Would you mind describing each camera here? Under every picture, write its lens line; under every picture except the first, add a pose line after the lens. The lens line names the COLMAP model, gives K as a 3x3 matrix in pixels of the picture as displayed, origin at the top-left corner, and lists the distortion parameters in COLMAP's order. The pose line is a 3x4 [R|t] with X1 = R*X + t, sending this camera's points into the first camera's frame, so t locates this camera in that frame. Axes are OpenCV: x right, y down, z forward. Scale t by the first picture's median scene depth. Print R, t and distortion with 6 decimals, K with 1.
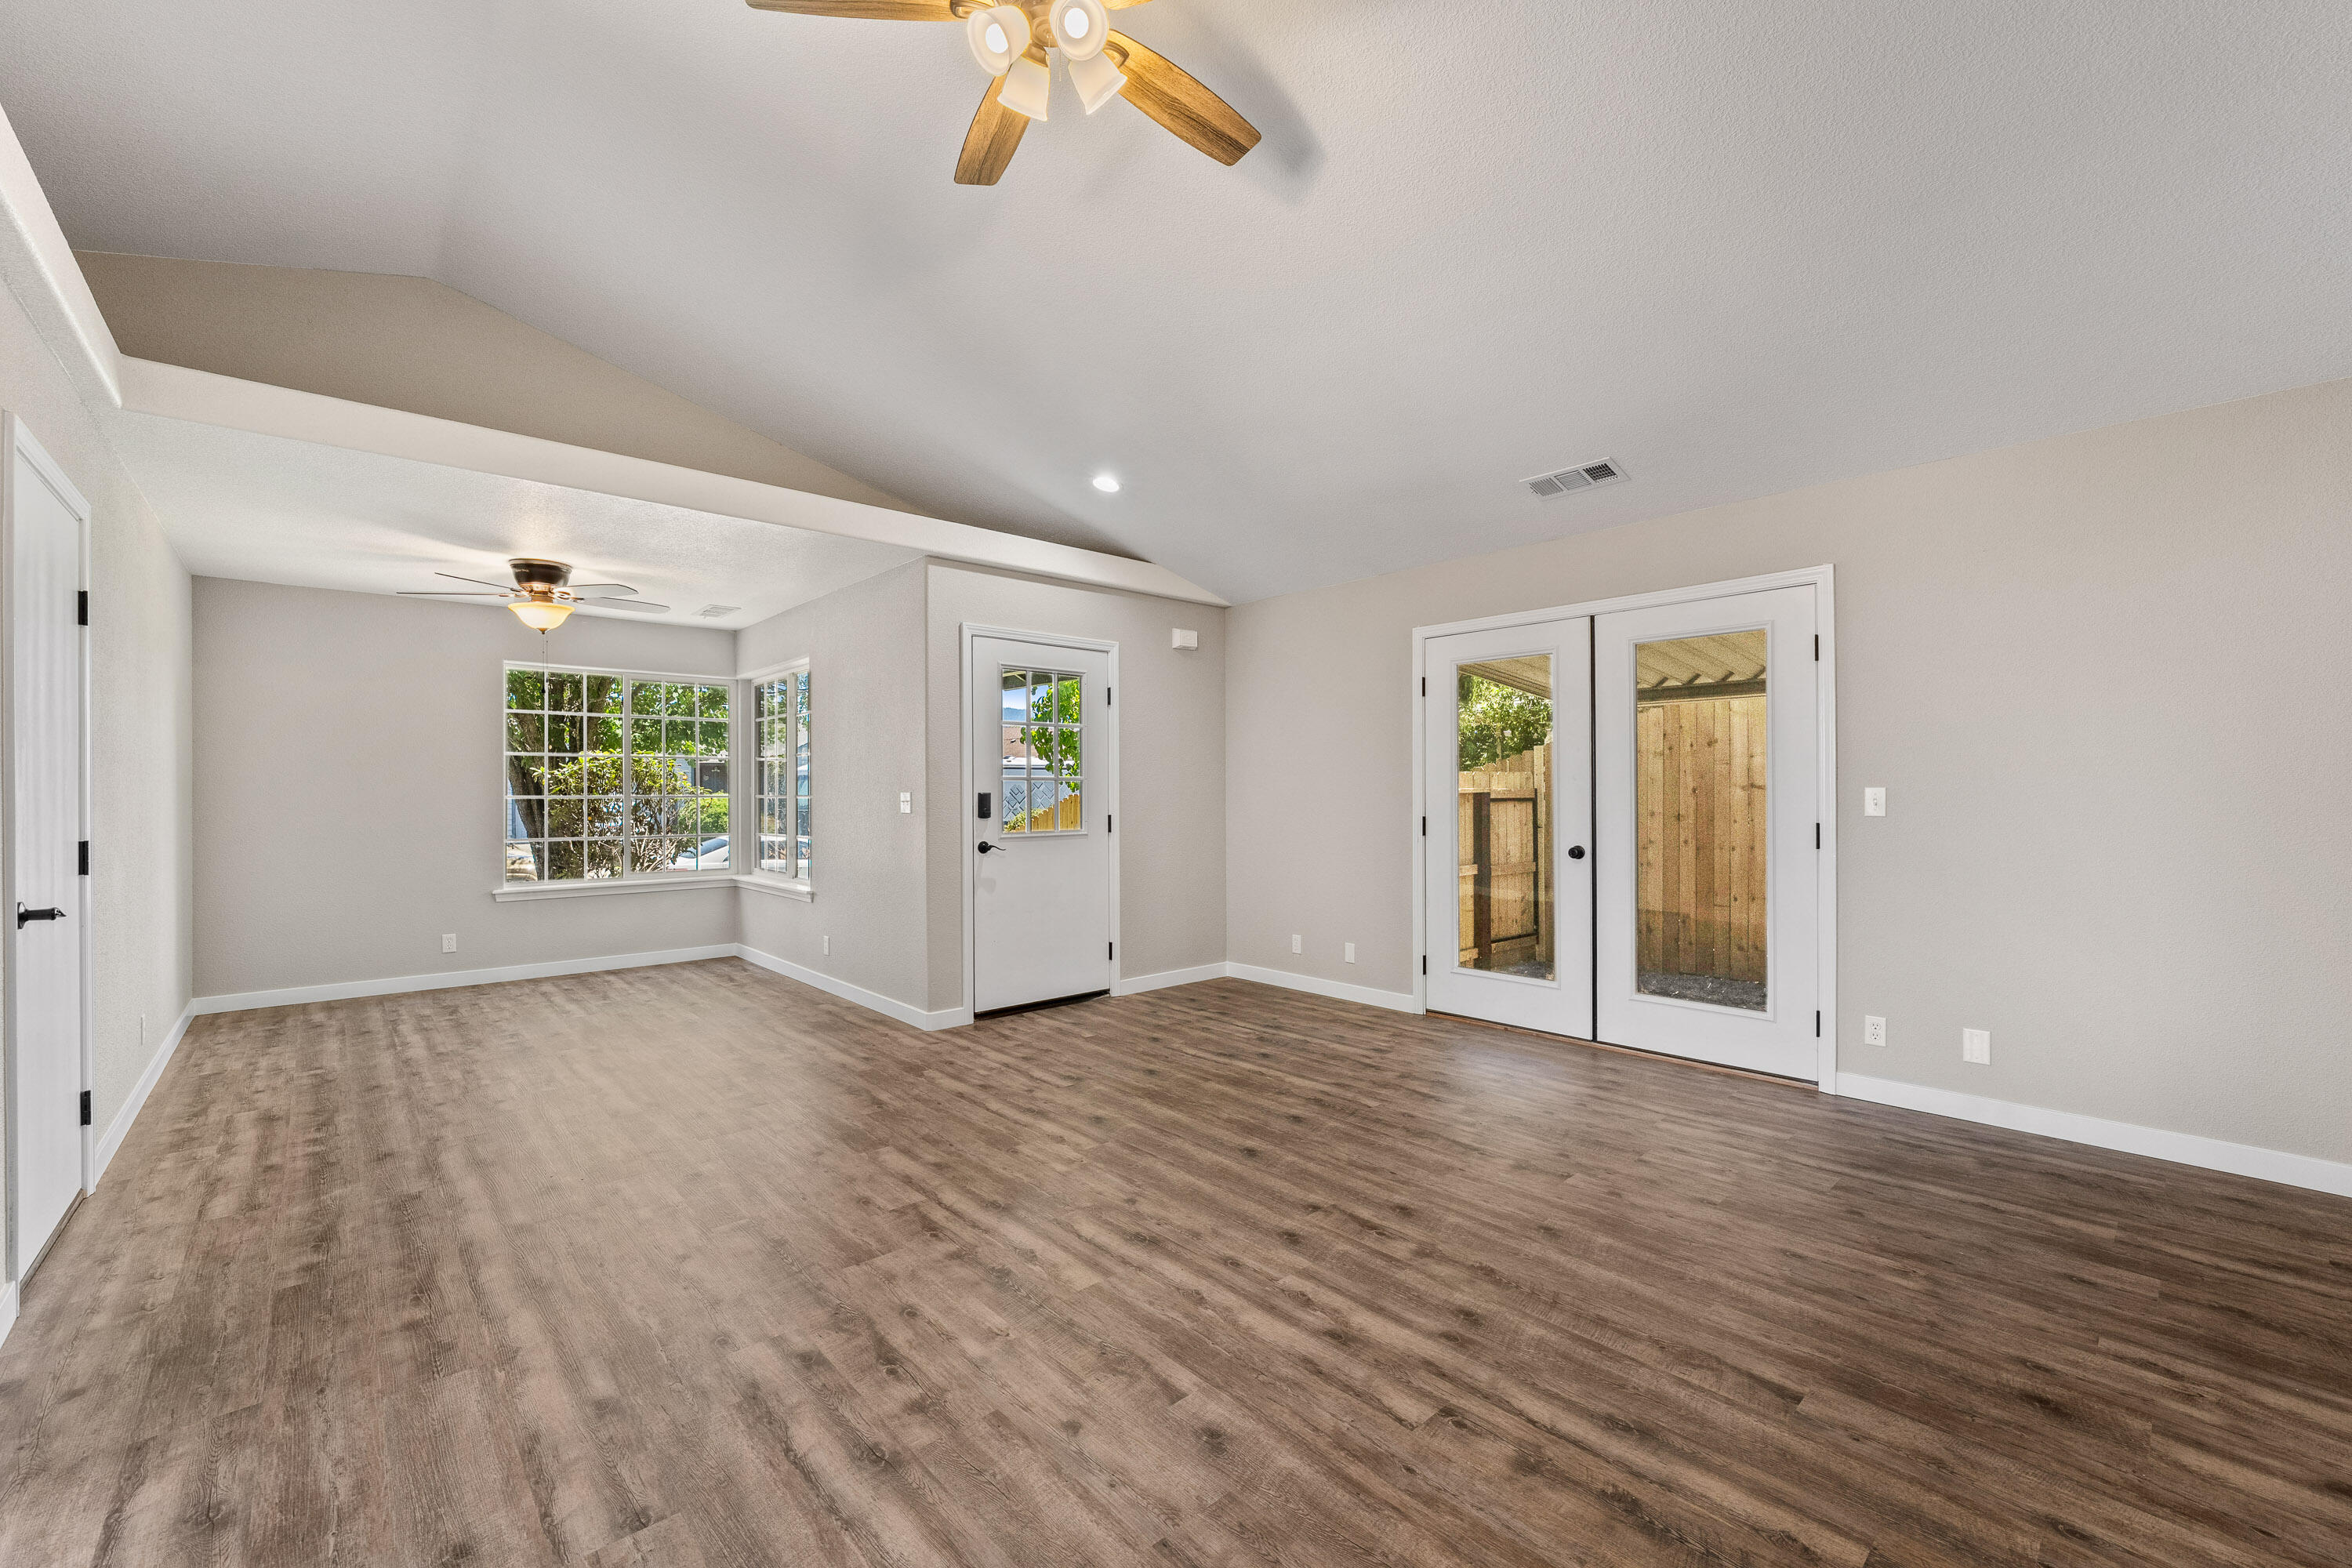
lens RADIAL K [[953.3, 0, 1176.0], [0, 953.3, 784.0], [0, 0, 1]] dist [-0.012947, -0.000042]
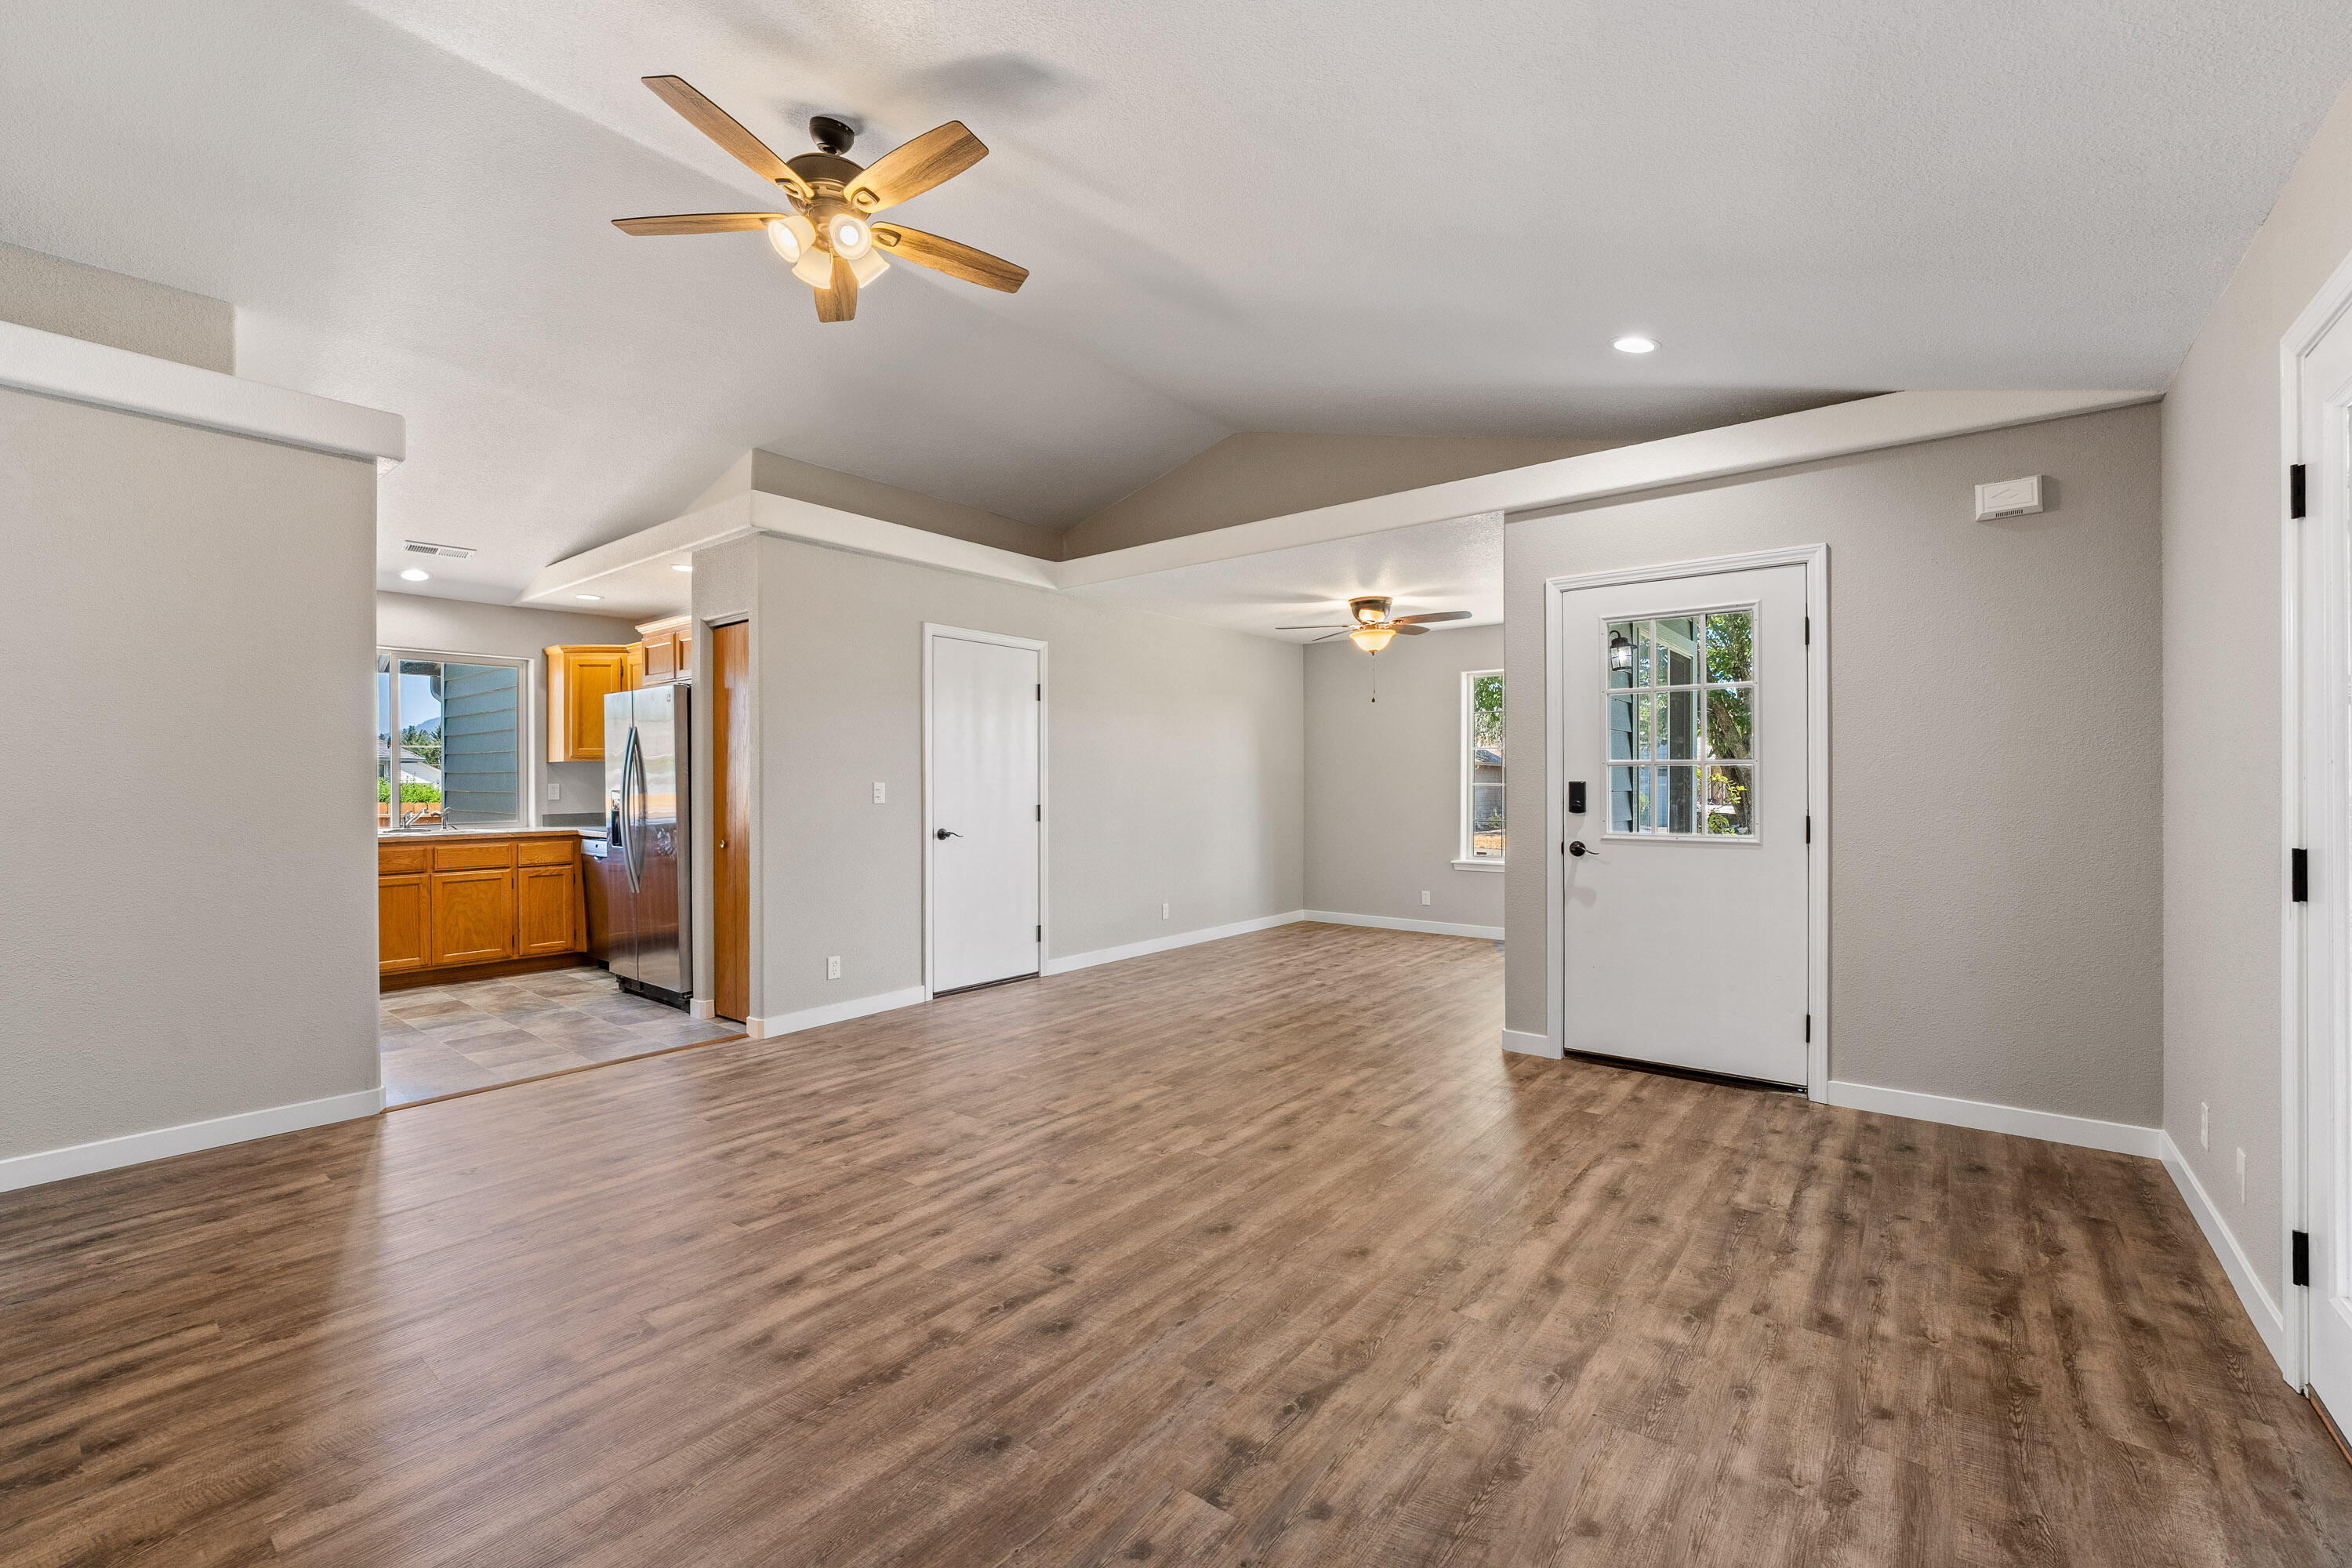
lens RADIAL K [[967.2, 0, 1169.5], [0, 967.2, 771.5], [0, 0, 1]] dist [-0.014693, 0.000972]
pose [[0.159592, -0.009168, -0.987140, 0.858076], [0.010317, 0.999918, -0.007618, 0.004897], [0.987129, -0.008968, 0.159674, 0.809331]]
